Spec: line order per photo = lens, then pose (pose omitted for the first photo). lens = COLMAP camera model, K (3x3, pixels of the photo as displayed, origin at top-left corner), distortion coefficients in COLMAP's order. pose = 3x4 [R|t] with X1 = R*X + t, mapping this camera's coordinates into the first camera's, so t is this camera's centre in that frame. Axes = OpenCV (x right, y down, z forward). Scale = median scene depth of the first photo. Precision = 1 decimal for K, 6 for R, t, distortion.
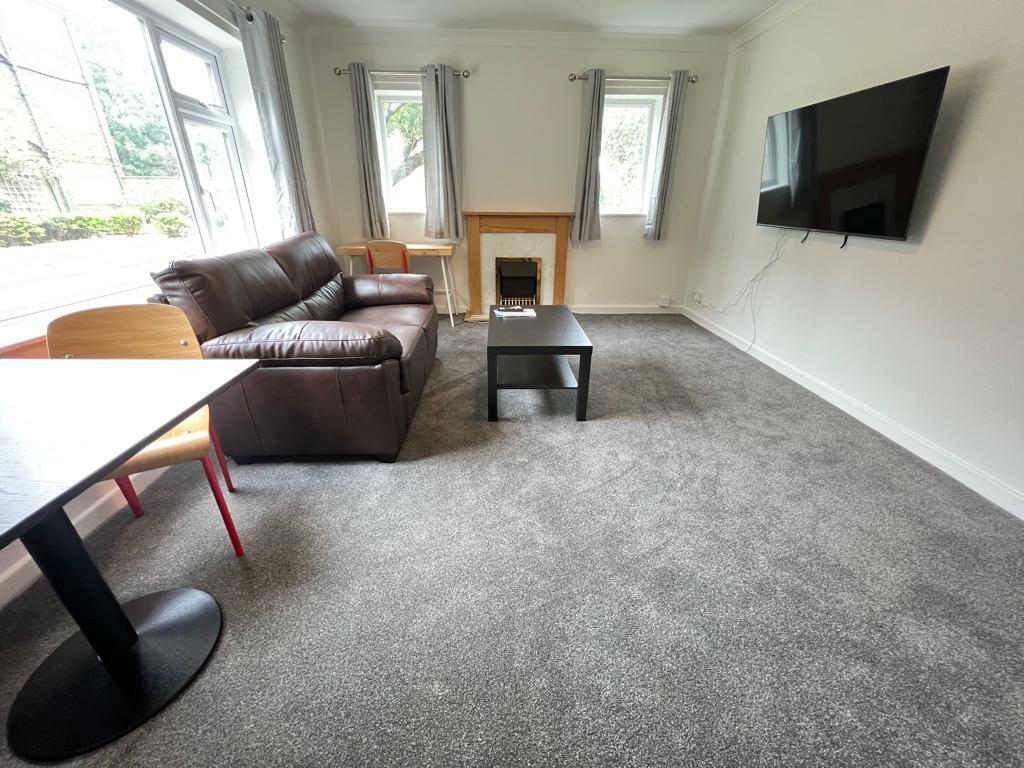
lens RADIAL K [[413.1, 0, 512.0], [0, 413.1, 384.0], [0, 0, 1]] dist [-0.000654, -0.000081]
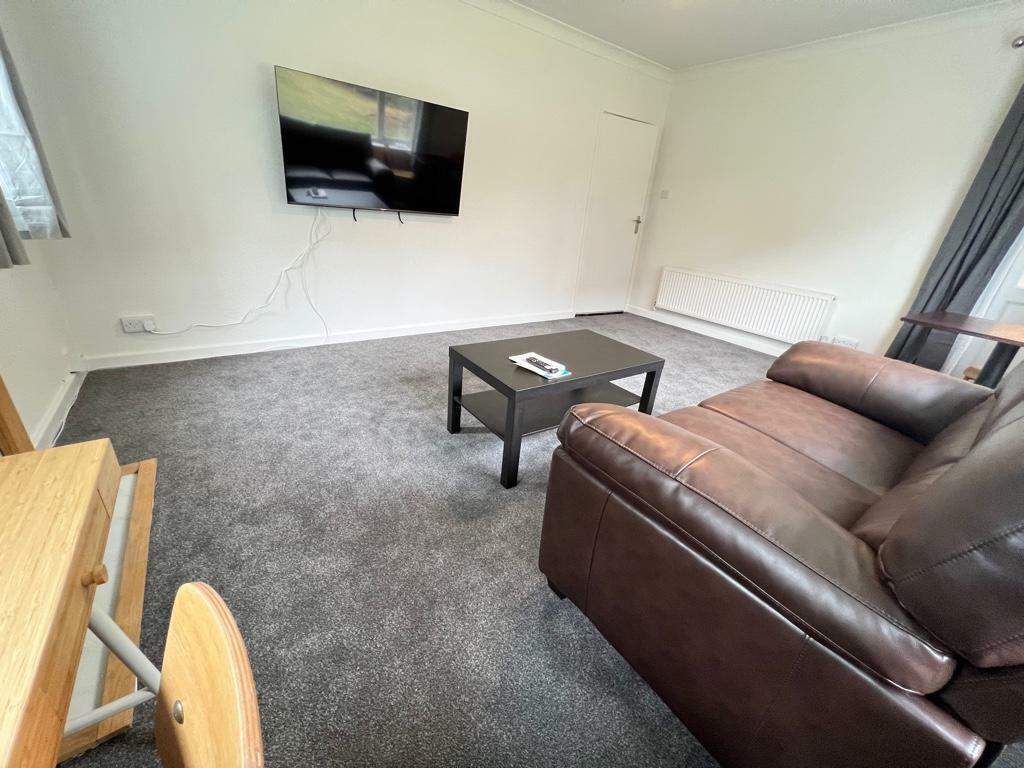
lens RADIAL K [[409.2, 0, 512.0], [0, 409.2, 384.0], [0, 0, 1]] dist [0.008798, -0.000395]
pose [[-0.552708, -0.381310, 0.741024, -0.325033], [0.264142, 0.763184, 0.589729, -0.370156], [-0.790407, 0.521683, -0.321098, 0.843831]]
